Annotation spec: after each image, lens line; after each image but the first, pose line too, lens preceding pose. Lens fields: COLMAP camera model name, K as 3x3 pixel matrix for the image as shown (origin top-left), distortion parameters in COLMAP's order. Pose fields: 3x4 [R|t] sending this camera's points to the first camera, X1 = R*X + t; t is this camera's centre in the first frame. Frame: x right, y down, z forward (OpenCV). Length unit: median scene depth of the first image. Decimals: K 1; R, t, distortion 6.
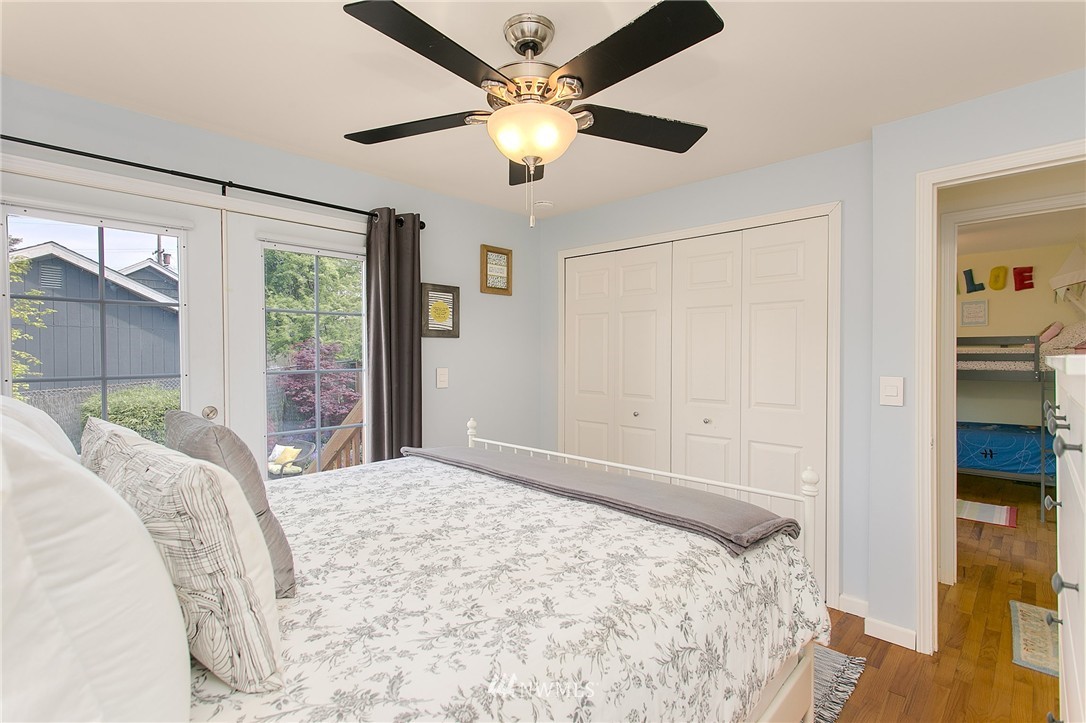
lens RADIAL K [[516.5, 0, 546.1], [0, 516.5, 360.6], [0, 0, 1]] dist [0.002719, 0.000643]
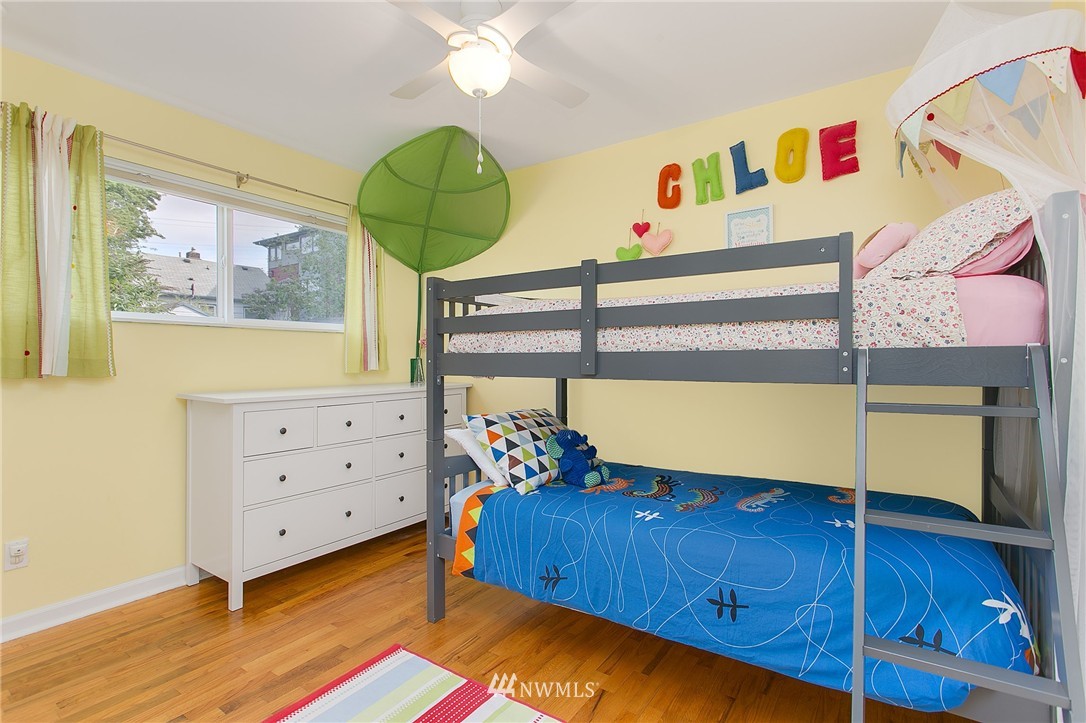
lens RADIAL K [[516.5, 0, 546.1], [0, 516.5, 360.6], [0, 0, 1]] dist [0.002719, 0.000643]
pose [[0.986973, -0.000575, 0.160884, 0.576658], [0.002780, 0.999905, -0.013482, 0.024131], [-0.160861, 0.013753, 0.986881, 0.579607]]
